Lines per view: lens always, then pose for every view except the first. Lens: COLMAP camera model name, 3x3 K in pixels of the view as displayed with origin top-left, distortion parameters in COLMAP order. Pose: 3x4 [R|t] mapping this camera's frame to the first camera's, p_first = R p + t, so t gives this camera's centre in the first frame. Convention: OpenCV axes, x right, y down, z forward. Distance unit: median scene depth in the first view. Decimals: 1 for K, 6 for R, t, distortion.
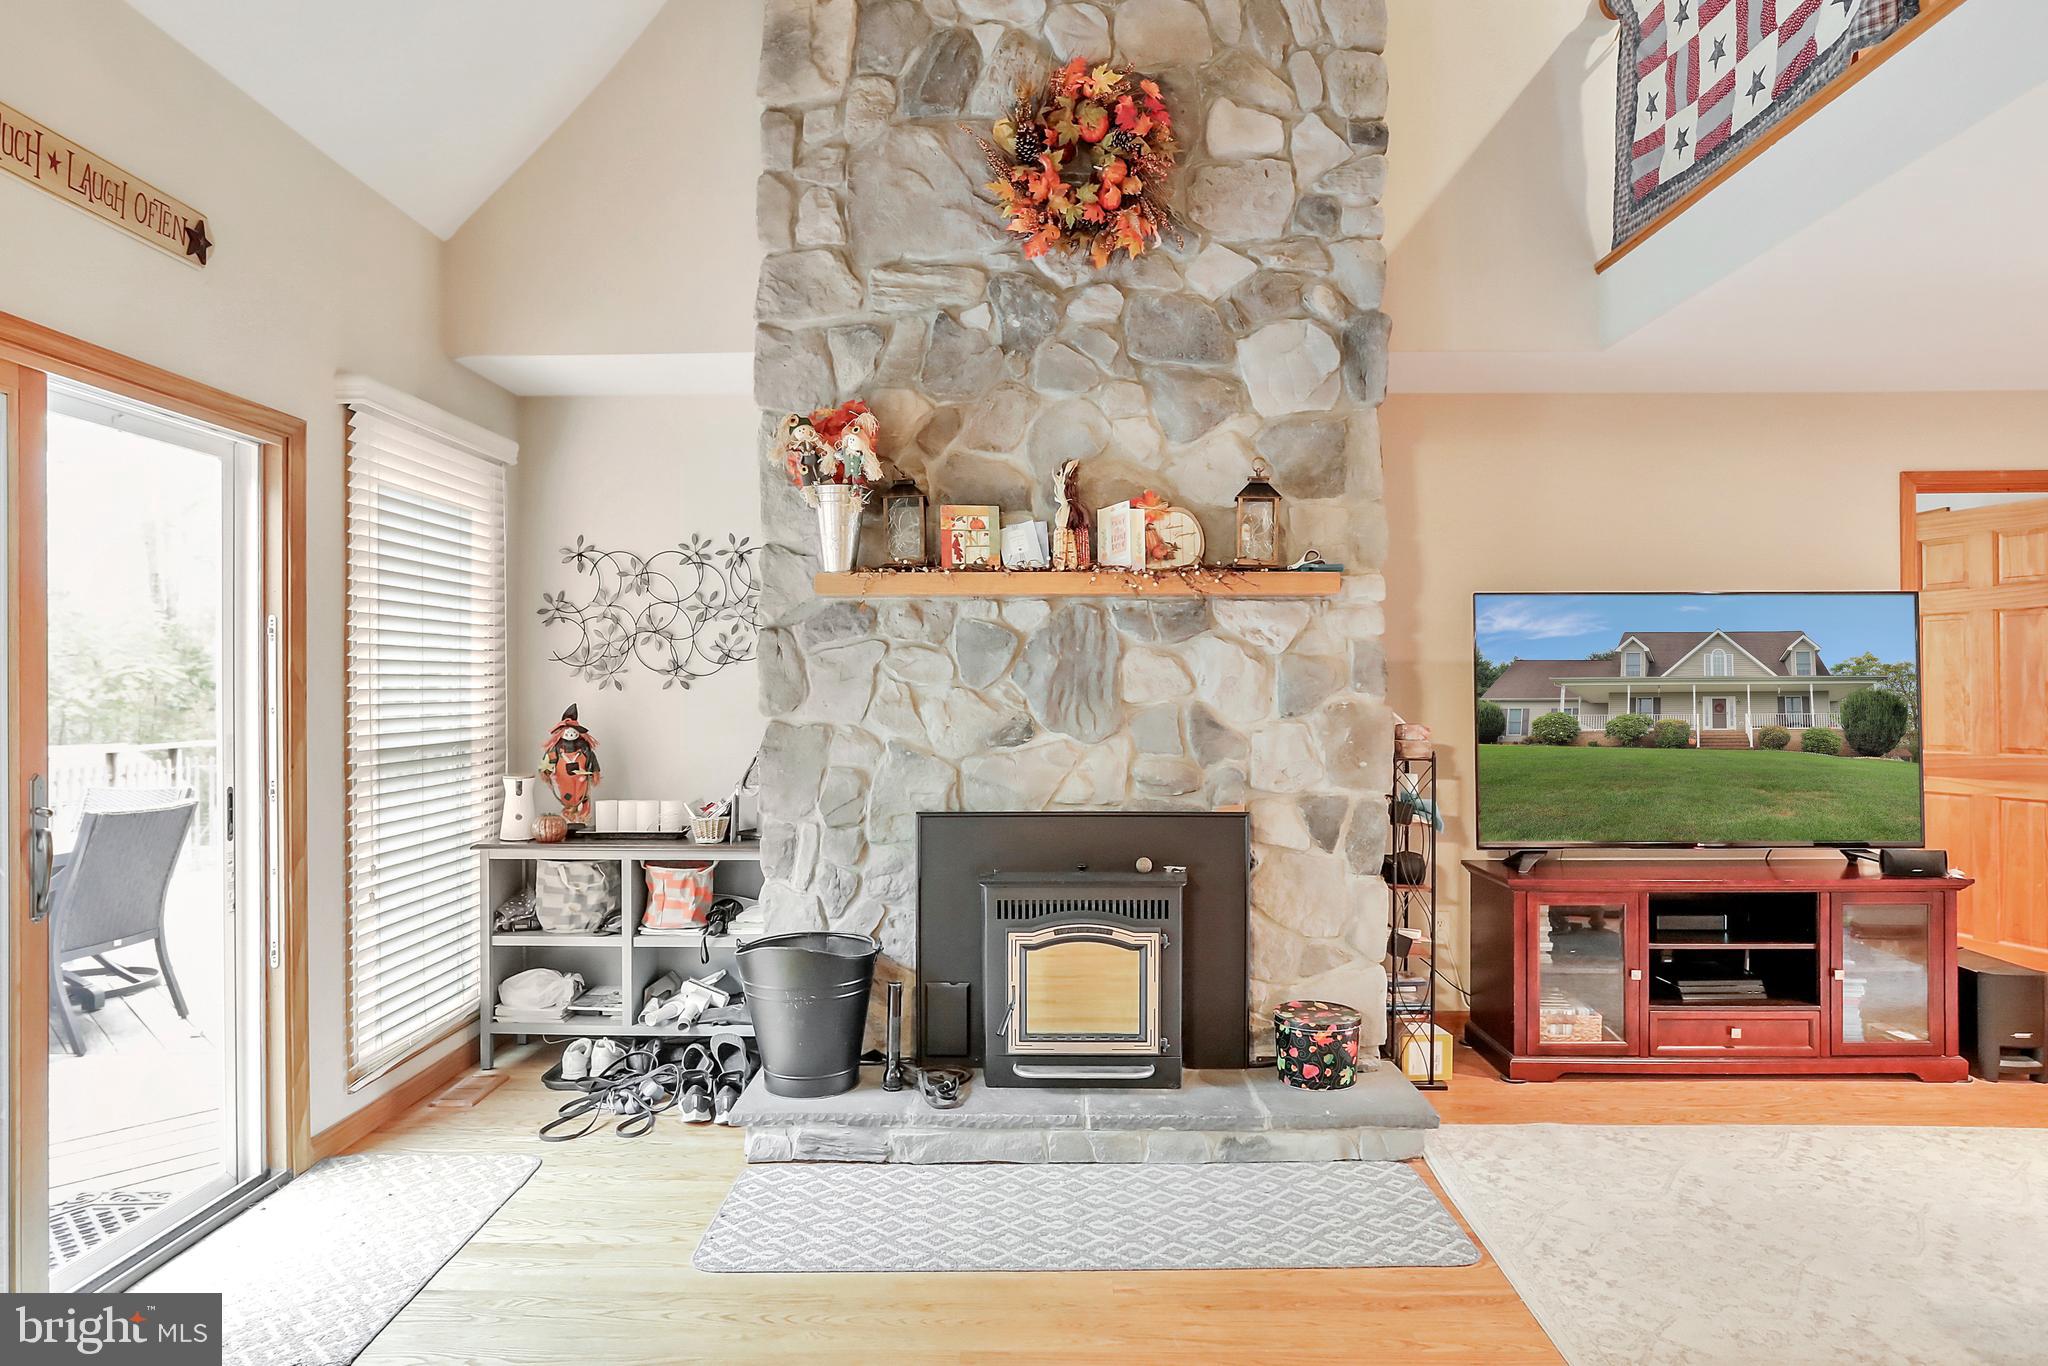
lens RADIAL K [[1233.4, 0, 1016.6], [0, 1233.4, 688.8], [0, 0, 1]] dist [-0.020807, 0.007132]
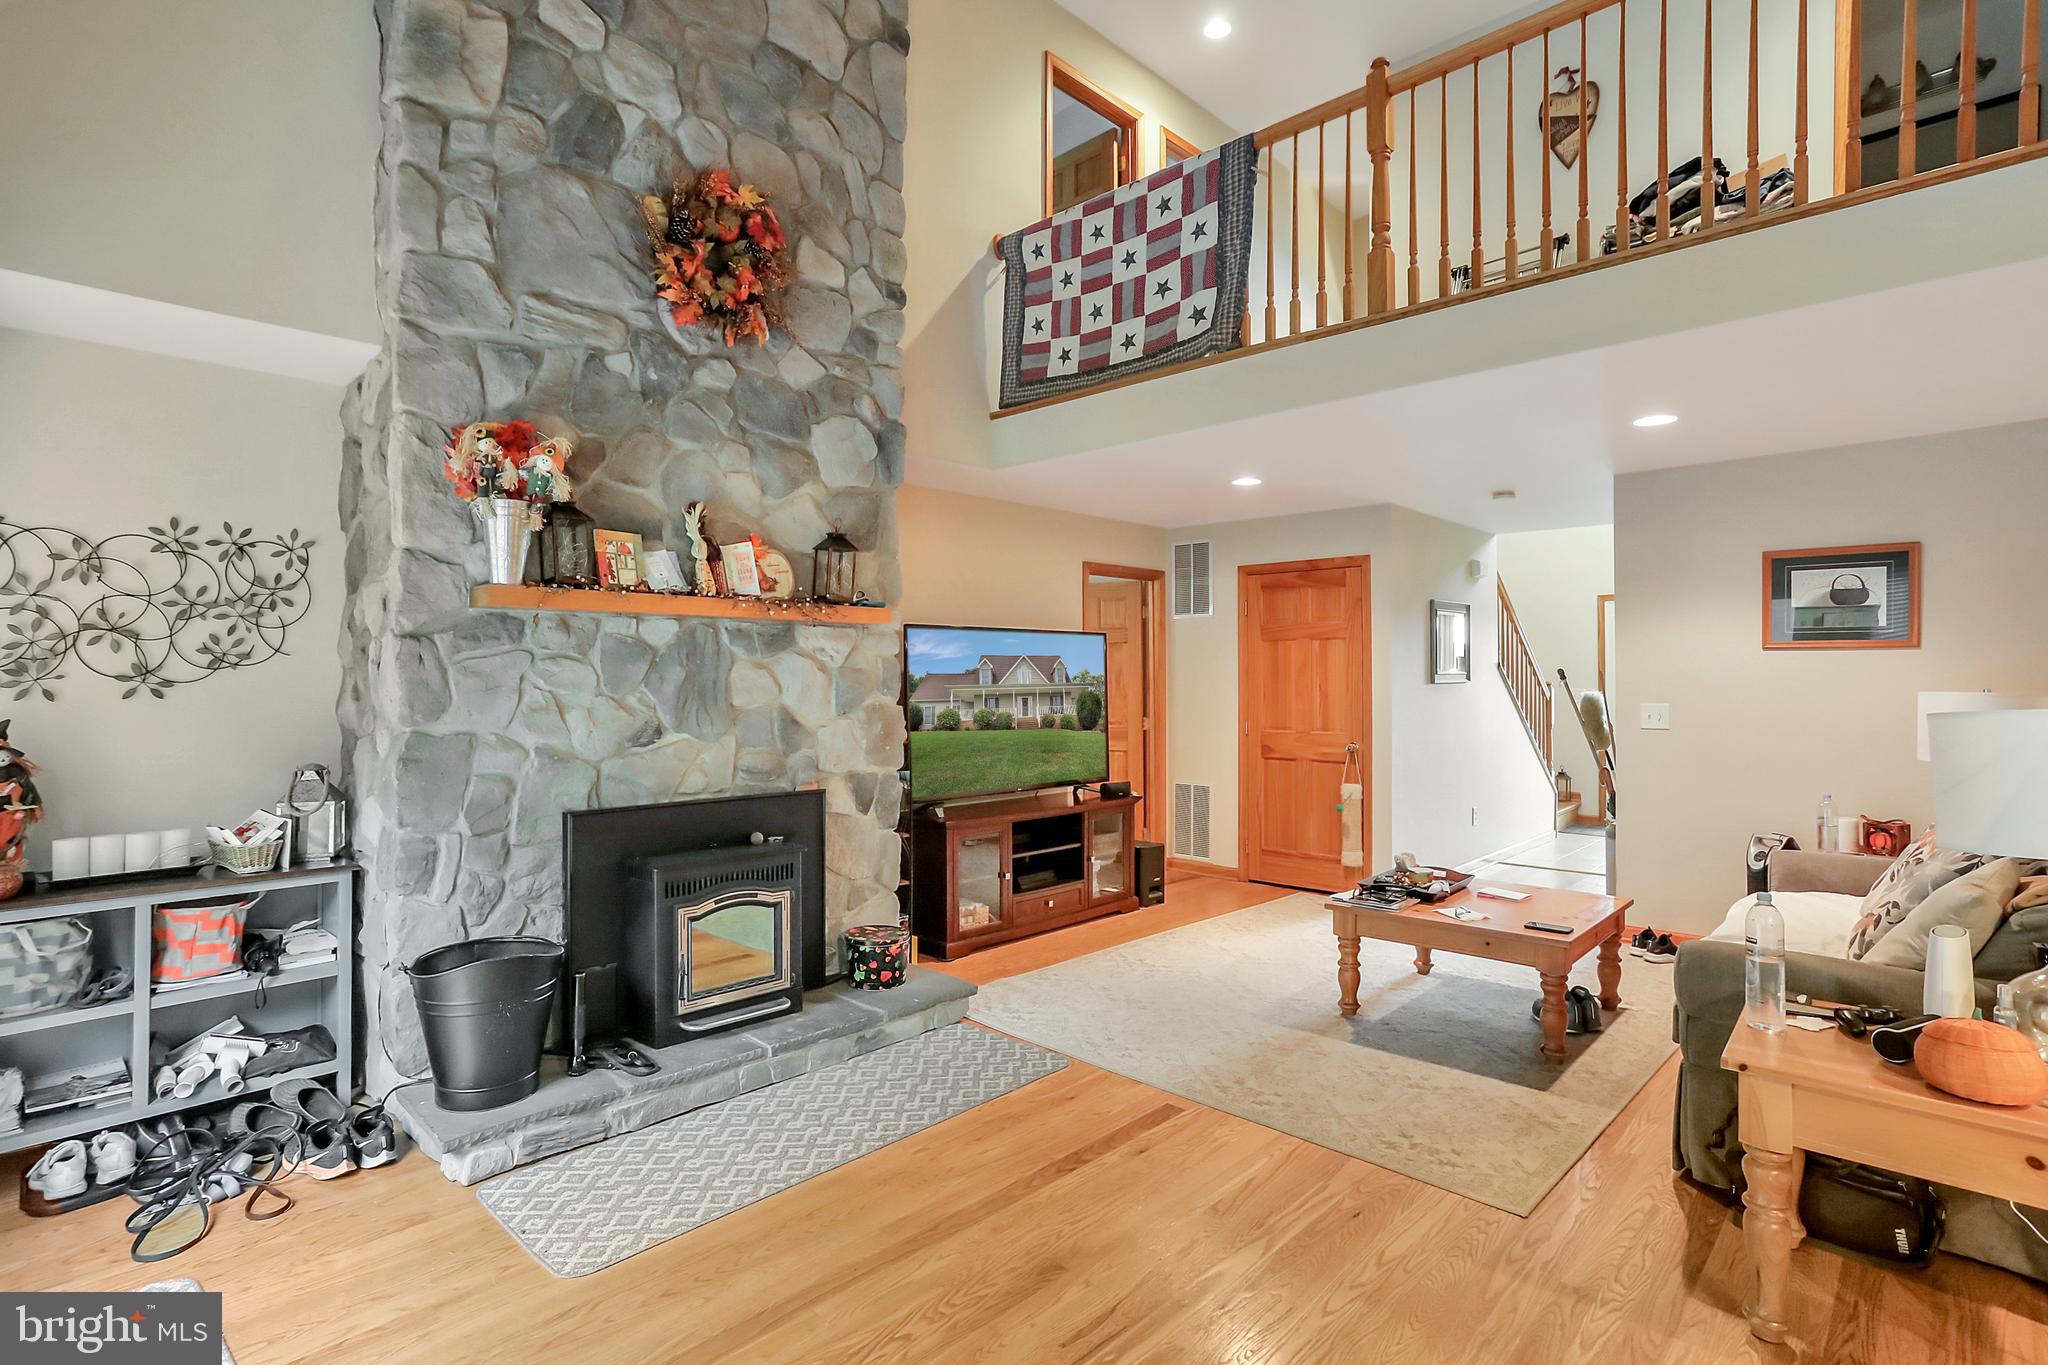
lens RADIAL K [[1014.3, 0, 1013.8], [0, 1014.3, 669.0], [0, 0, 1]] dist [-0.019431, 0.011149]
pose [[0.691230, 0.008863, 0.722580, -0.440468], [0.003083, 0.999879, -0.015215, -0.009642], [-0.722628, 0.012745, 0.691120, 0.112814]]
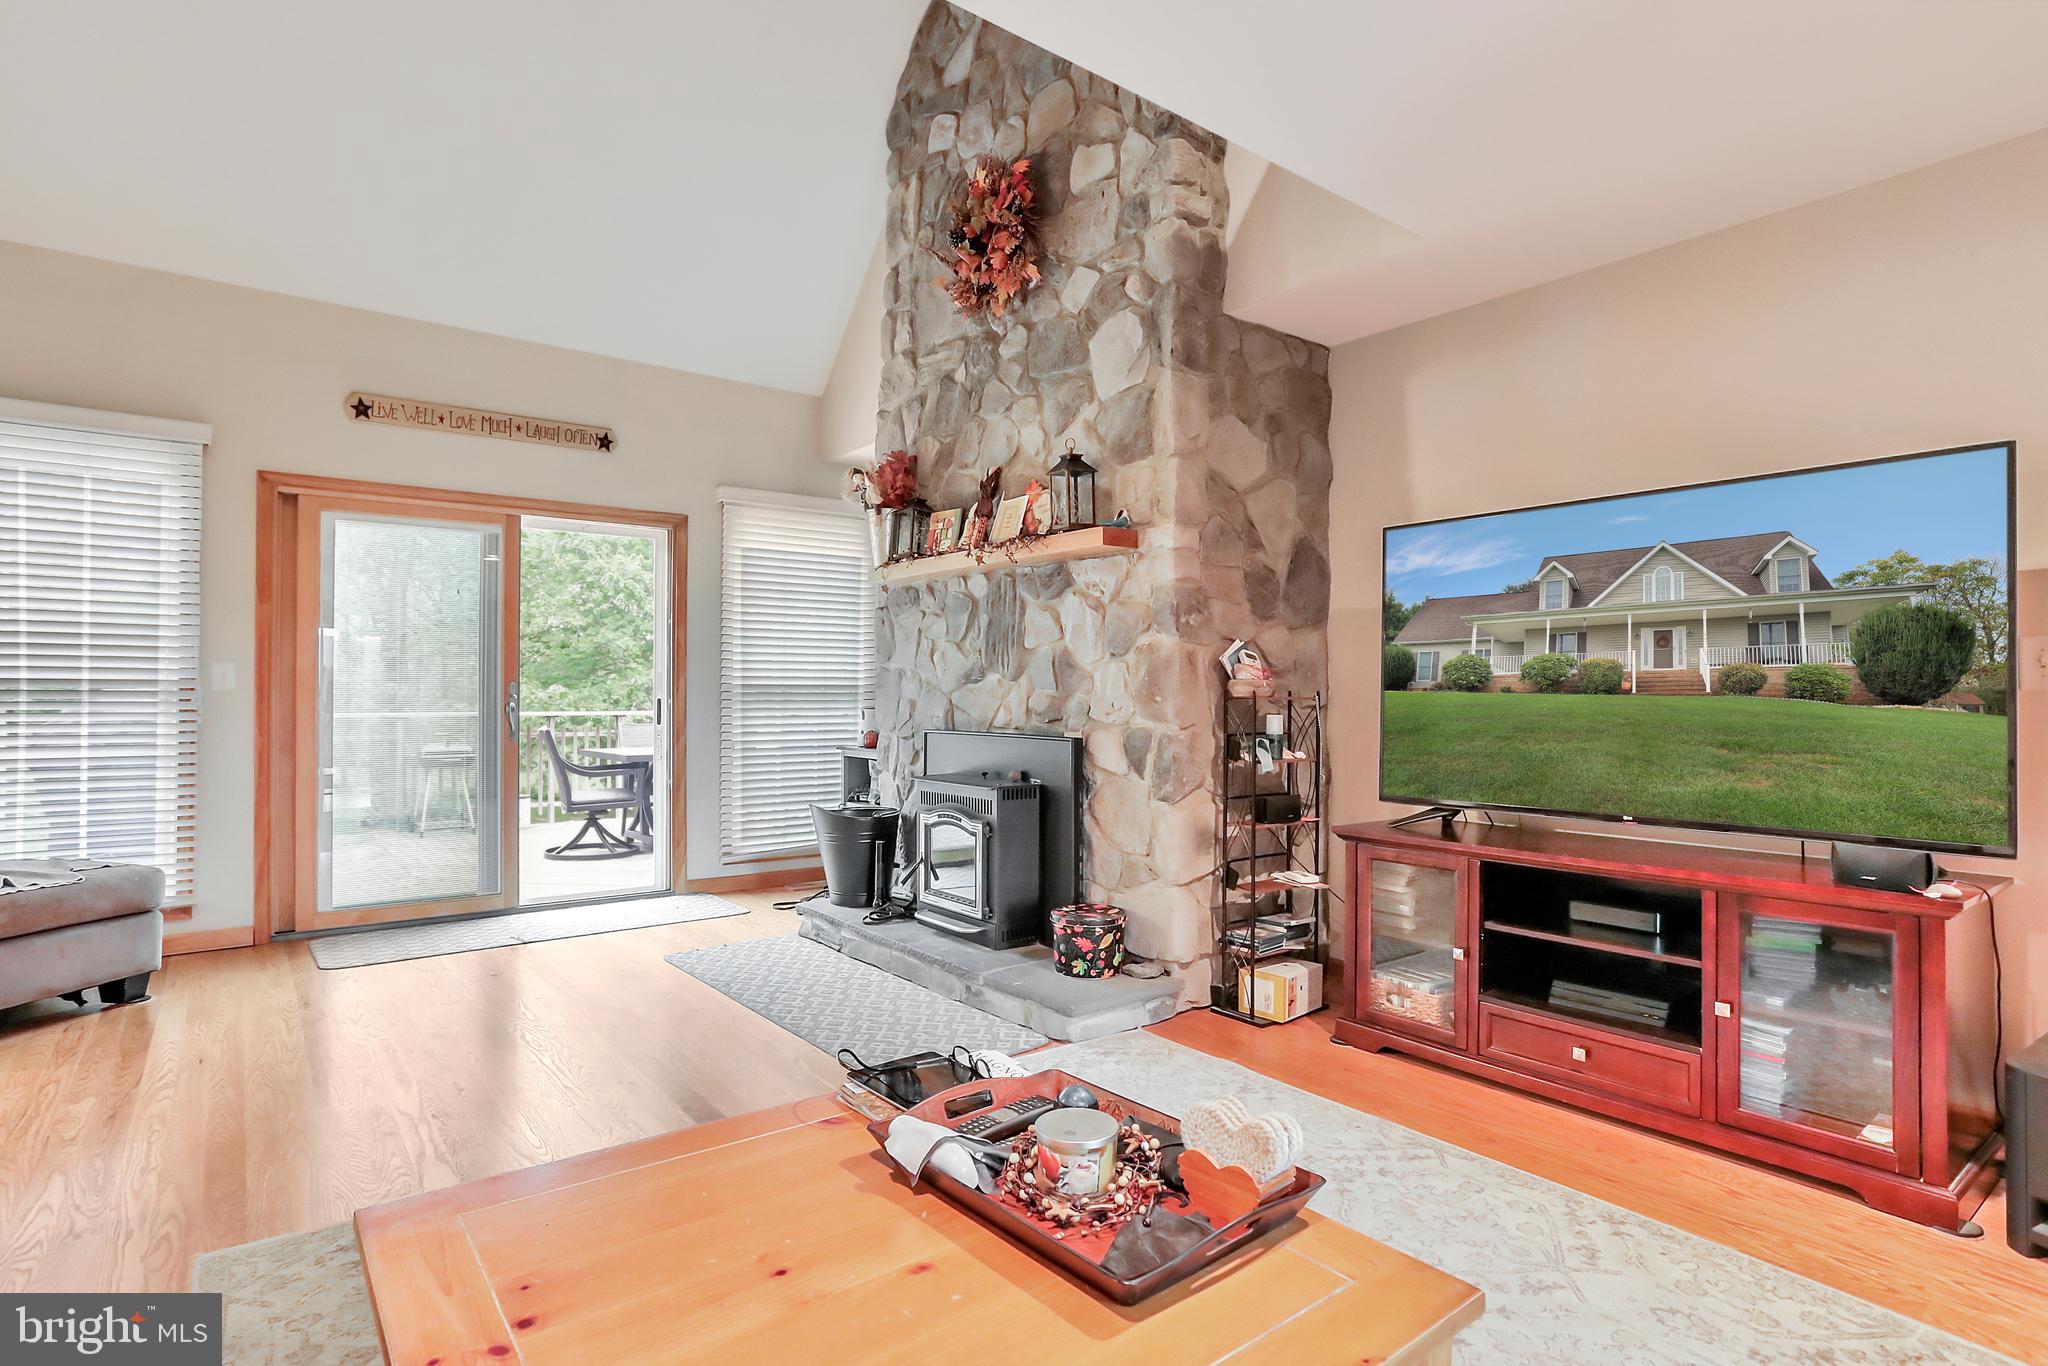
lens RADIAL K [[1027.4, 0, 1077.3], [0, 1027.4, 700.4], [0, 0, 1]] dist [-0.033600, 0.000269]
pose [[0.653677, 0.005177, -0.756756, 0.921317], [-0.013482, 0.999898, -0.004806, 0.068051], [0.756654, 0.013344, 0.653679, 0.349841]]
